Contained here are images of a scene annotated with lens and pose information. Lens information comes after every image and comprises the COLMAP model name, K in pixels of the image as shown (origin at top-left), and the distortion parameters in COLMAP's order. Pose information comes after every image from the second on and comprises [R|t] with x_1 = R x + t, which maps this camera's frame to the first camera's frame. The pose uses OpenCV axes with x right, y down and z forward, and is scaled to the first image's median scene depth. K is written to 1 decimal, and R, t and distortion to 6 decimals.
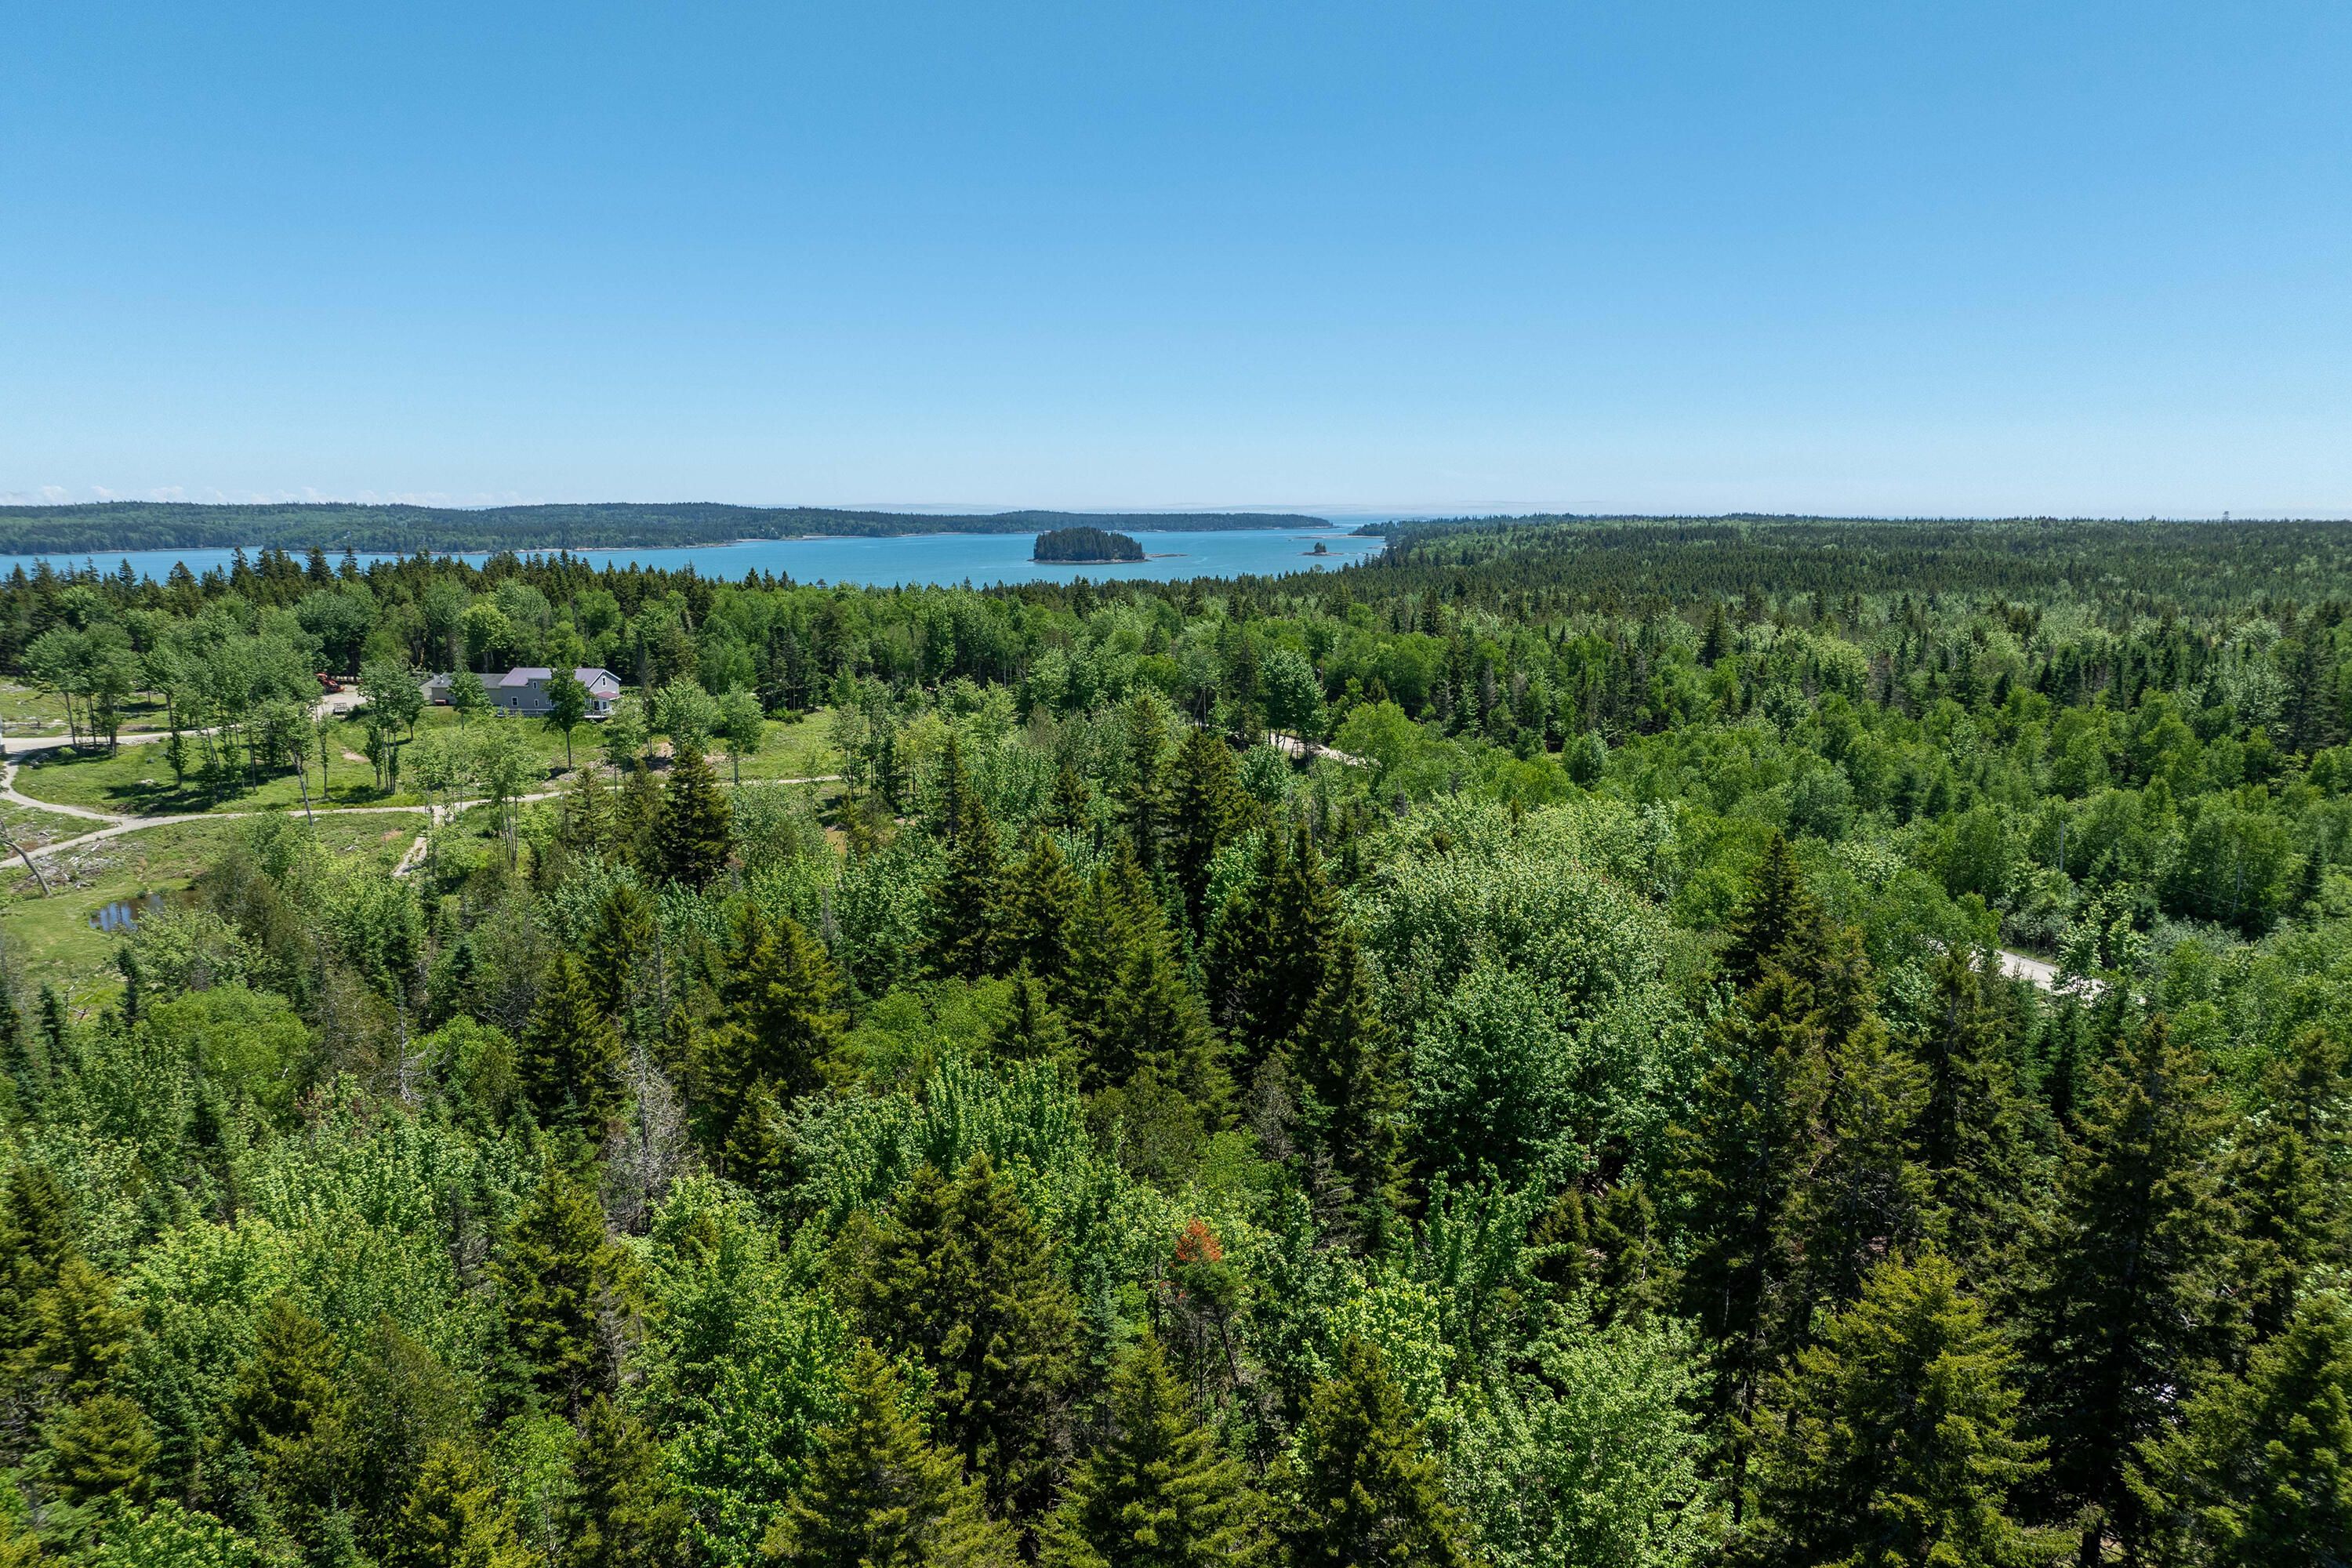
lens RADIAL K [[1677.1, 0, 1176.6], [0, 1677.1, 859.2], [0, 0, 1]] dist [-0.033715, 0.003541]
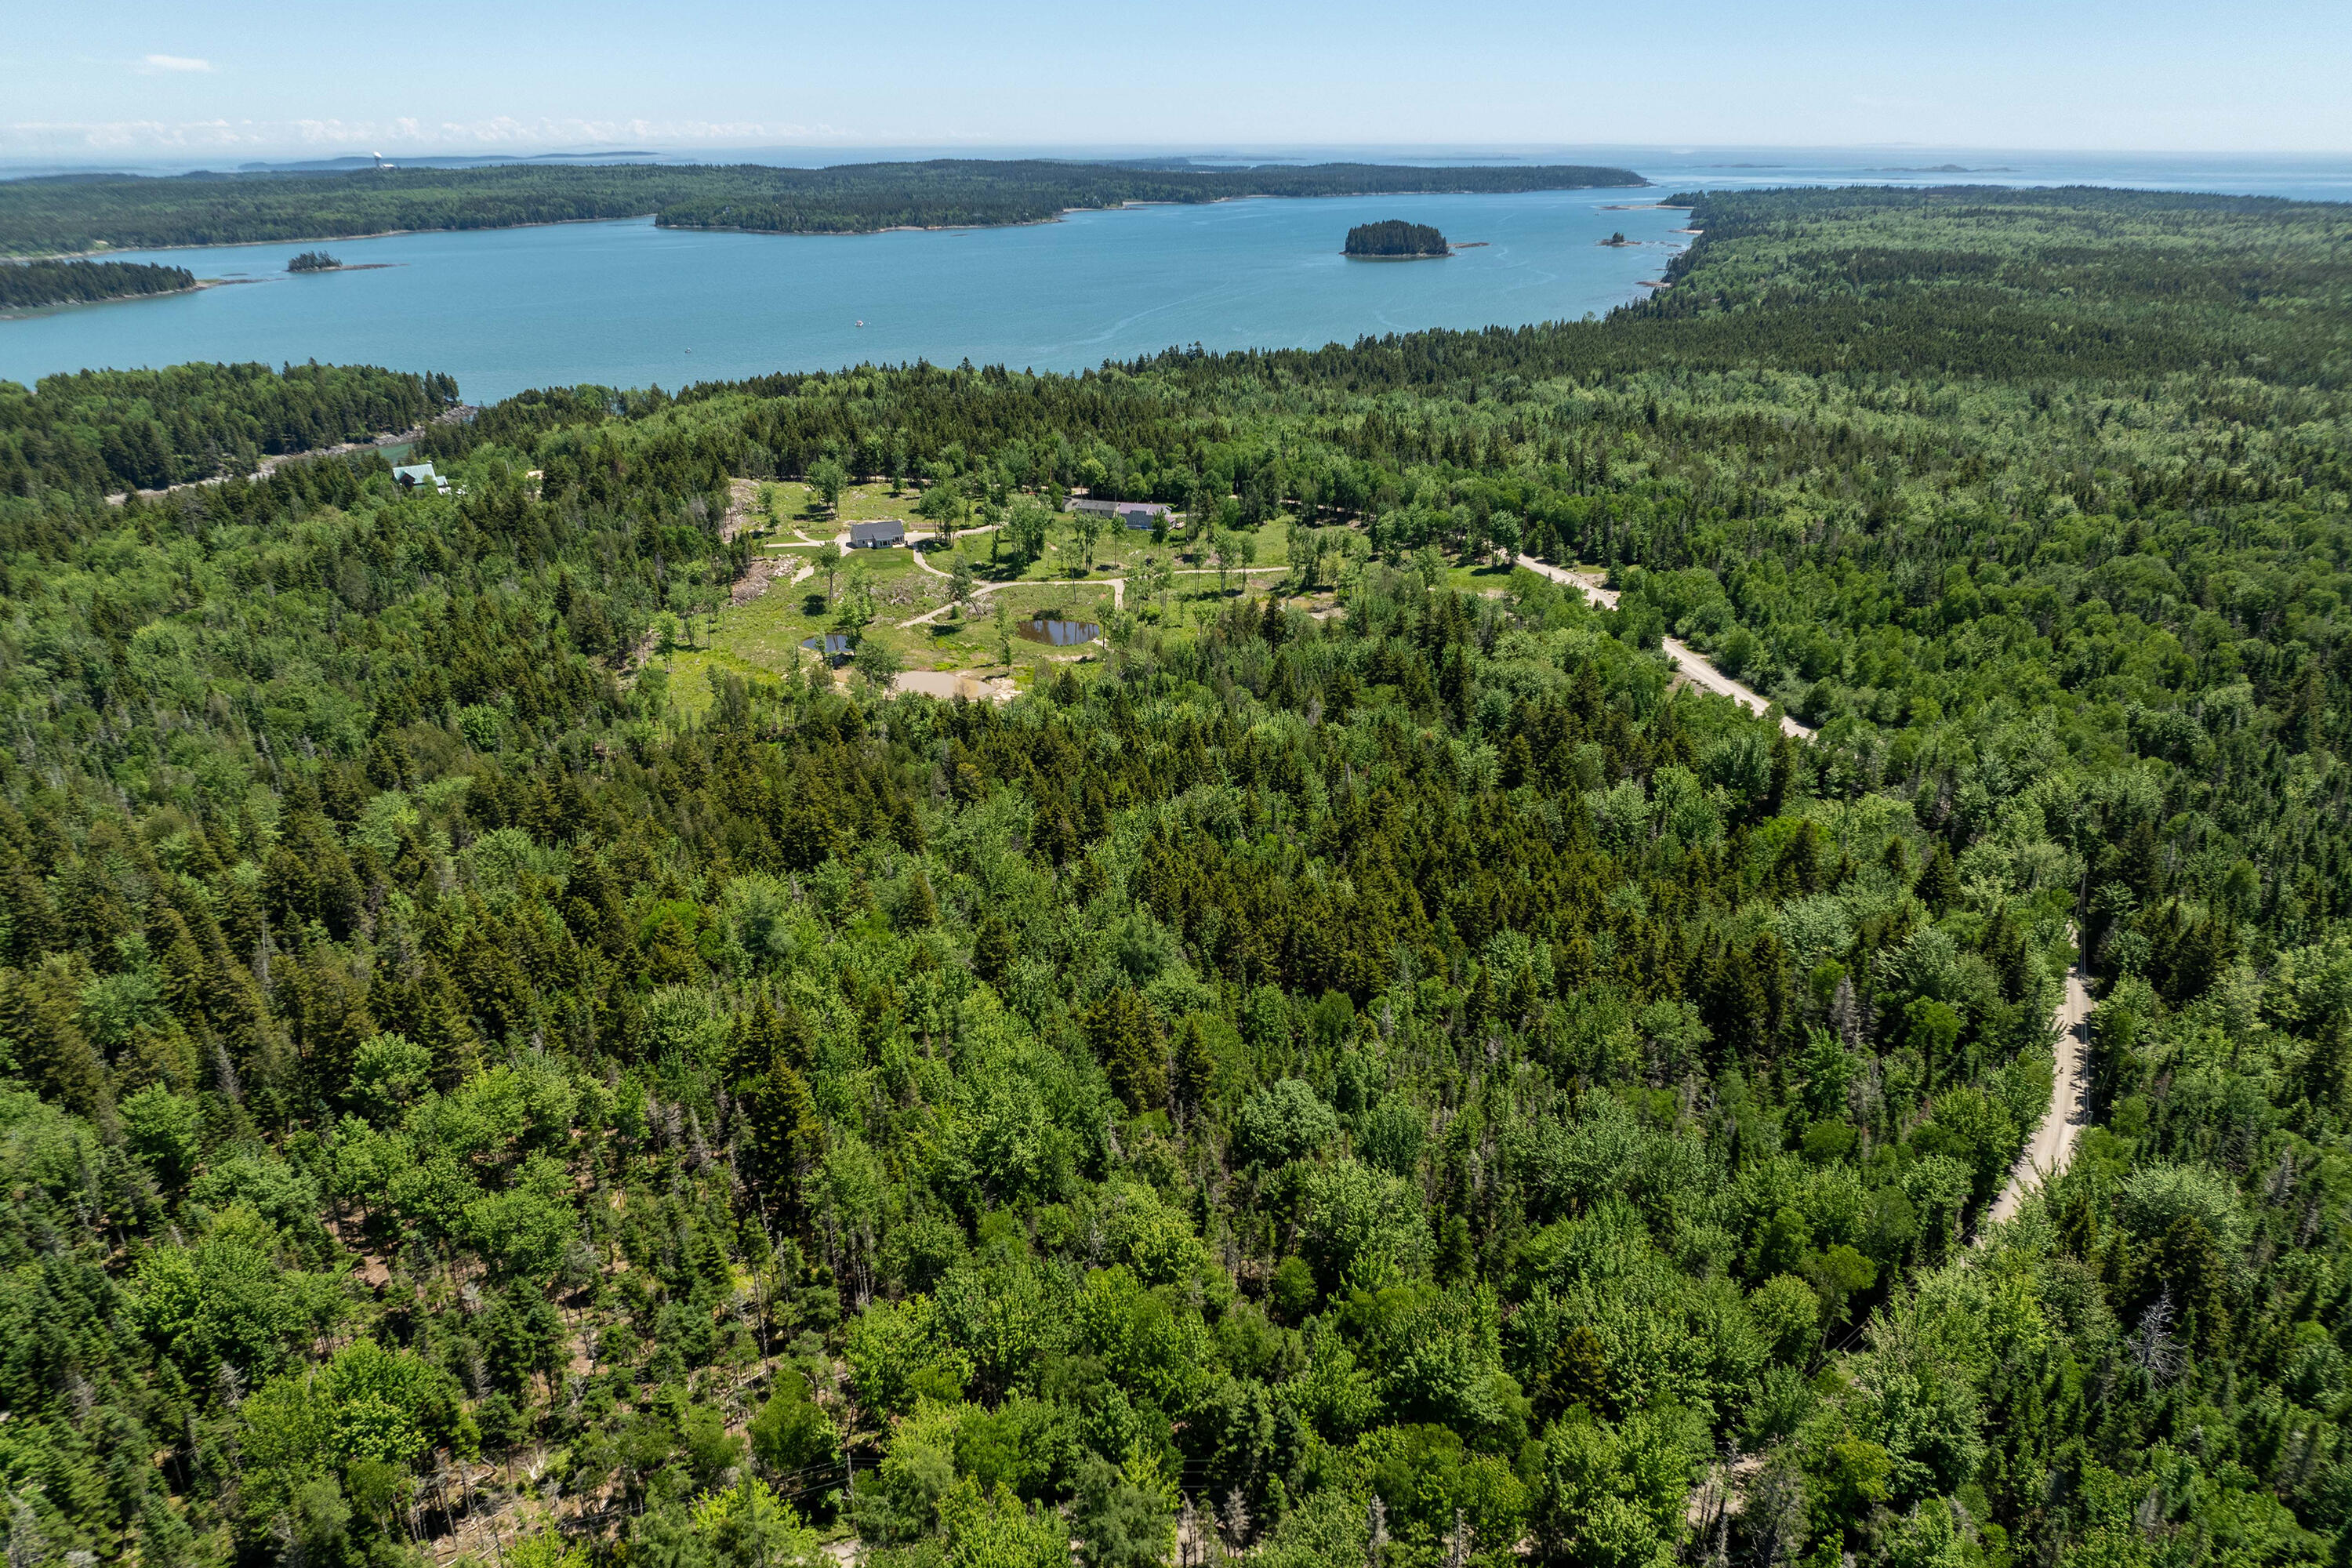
lens RADIAL K [[1677.1, 0, 1169.6], [0, 1677.1, 781.5], [0, 0, 1]] dist [-0.033715, 0.003541]
pose [[0.984390, 0.058987, -0.165823, 0.023478], [-0.031340, 0.985855, 0.164647, -0.127101], [0.173189, -0.156880, 0.972314, -1.127448]]
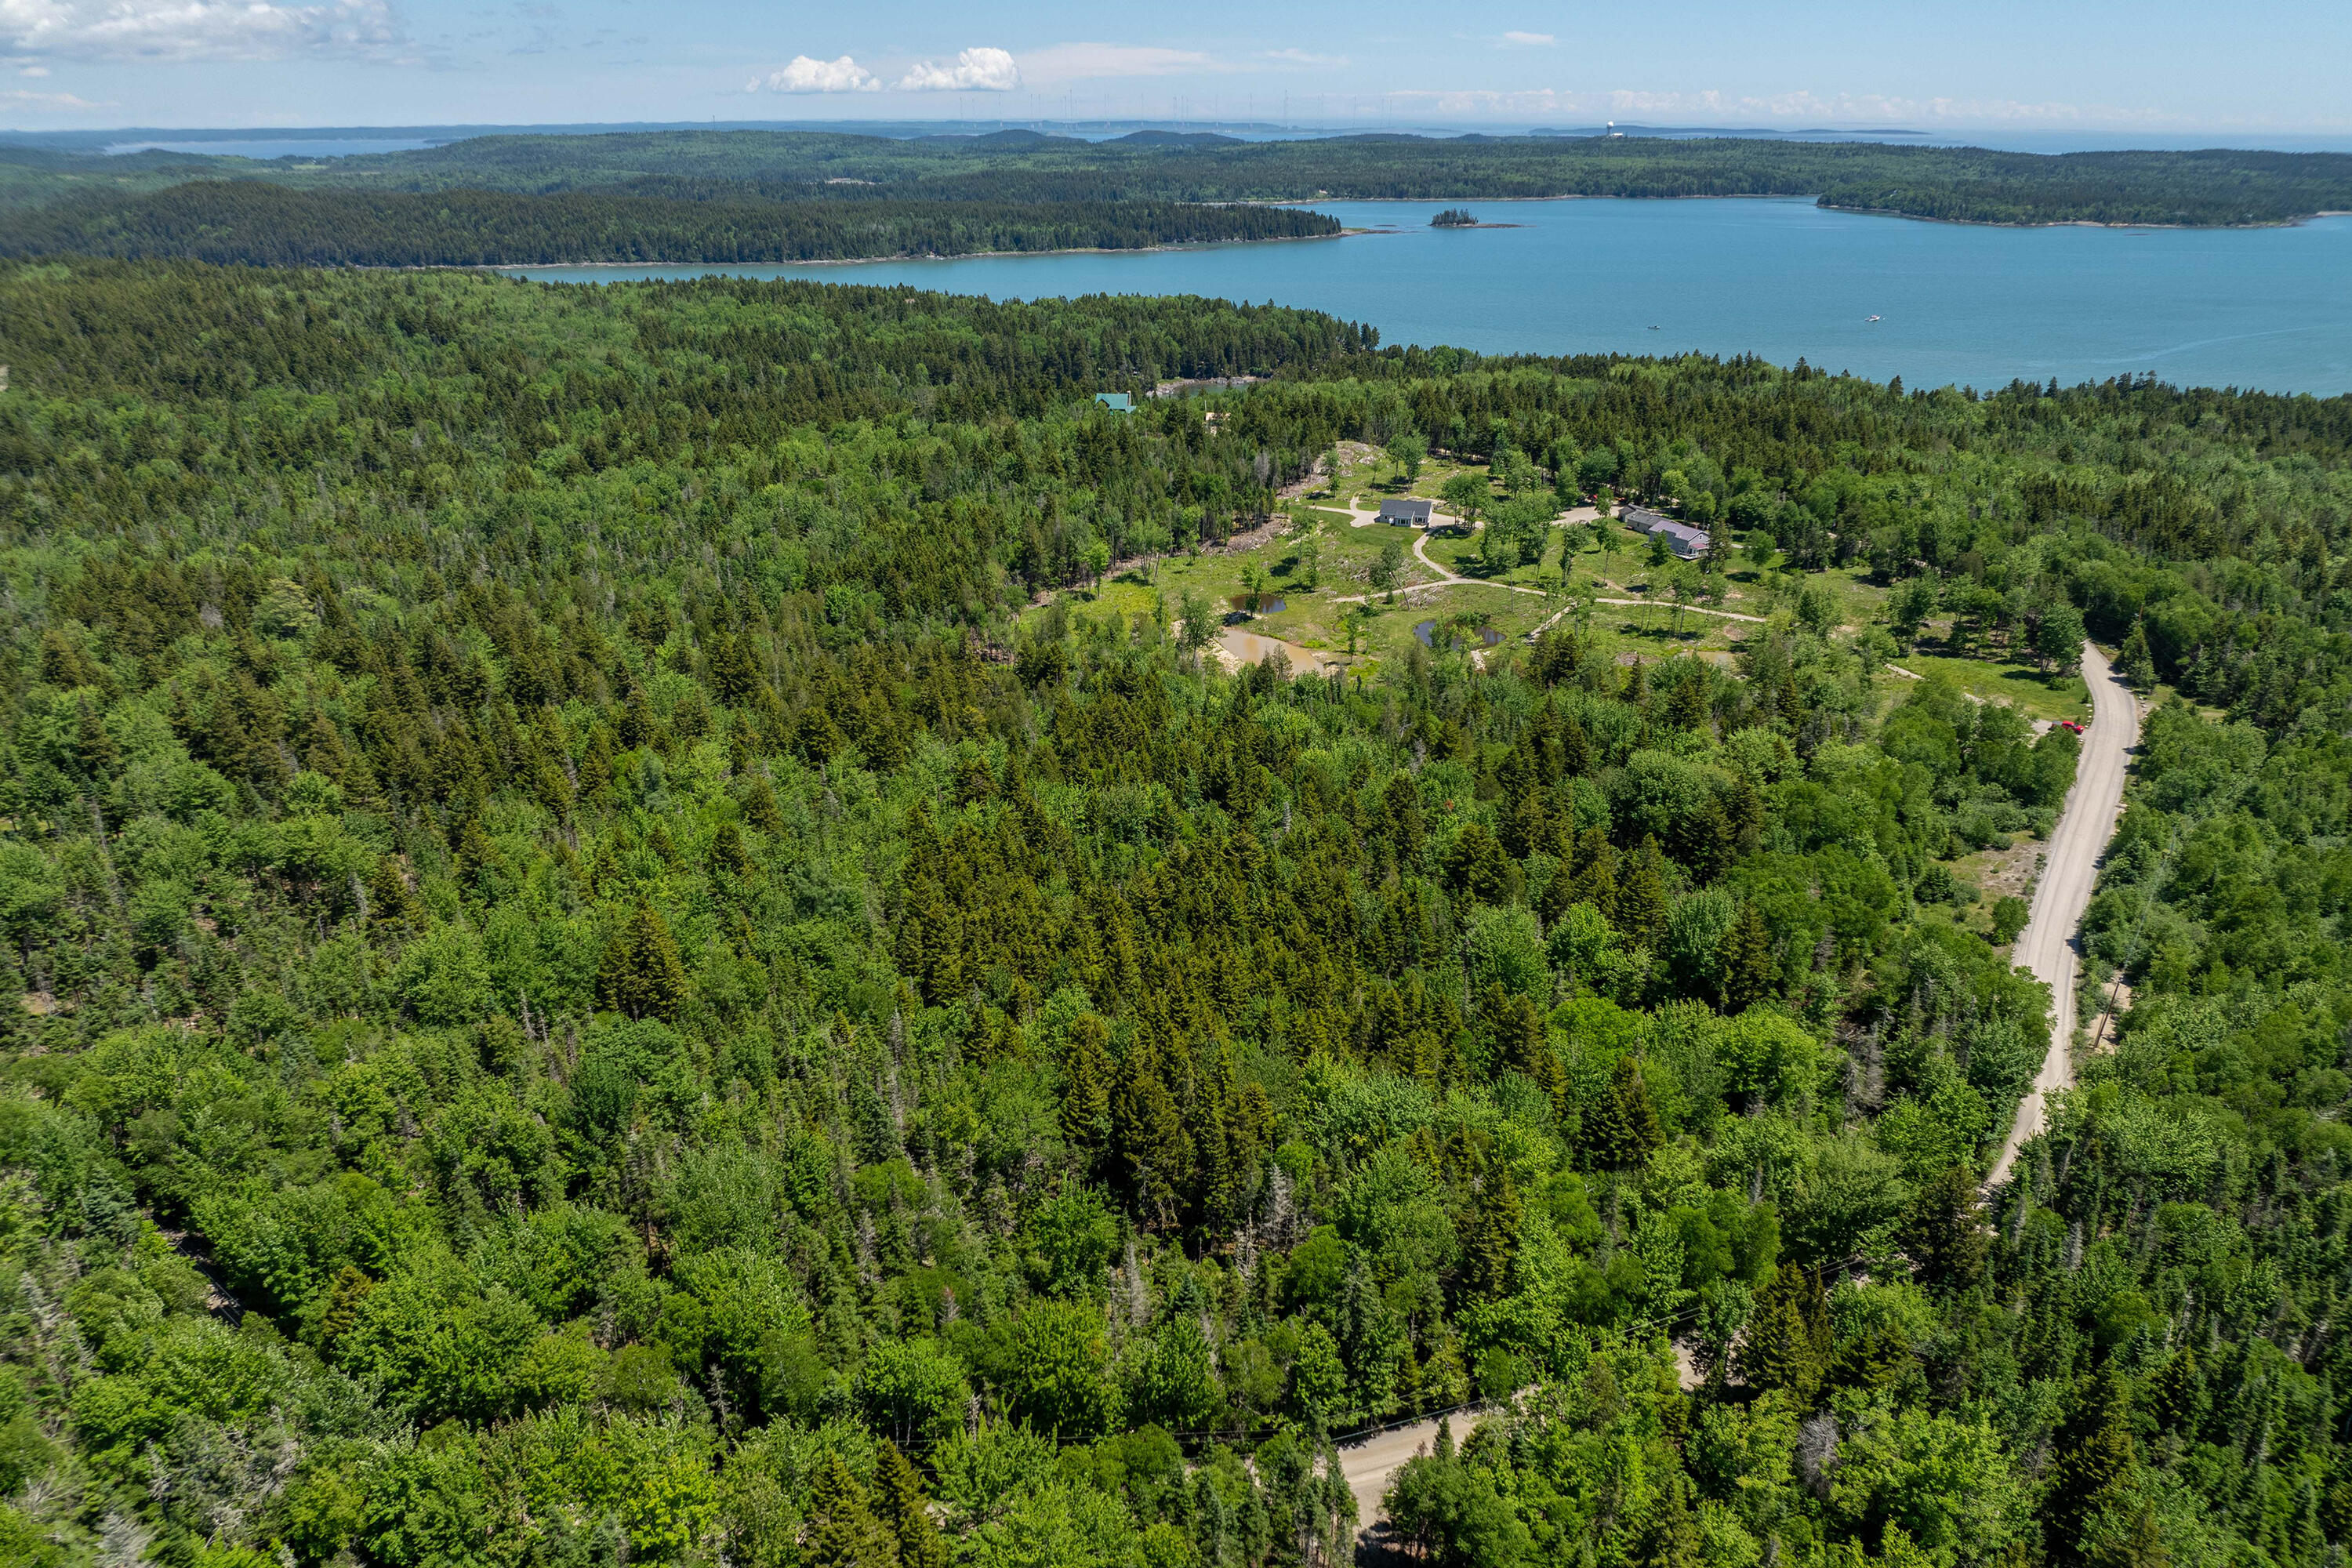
lens RADIAL K [[1677.1, 0, 1172.5], [0, 1677.1, 774.1], [0, 0, 1]] dist [-0.033715, 0.003541]
pose [[0.644722, 0.284777, -0.709392, 0.695942], [-0.161326, 0.957803, 0.237880, -0.214749], [0.747200, -0.038923, 0.663458, -0.689815]]
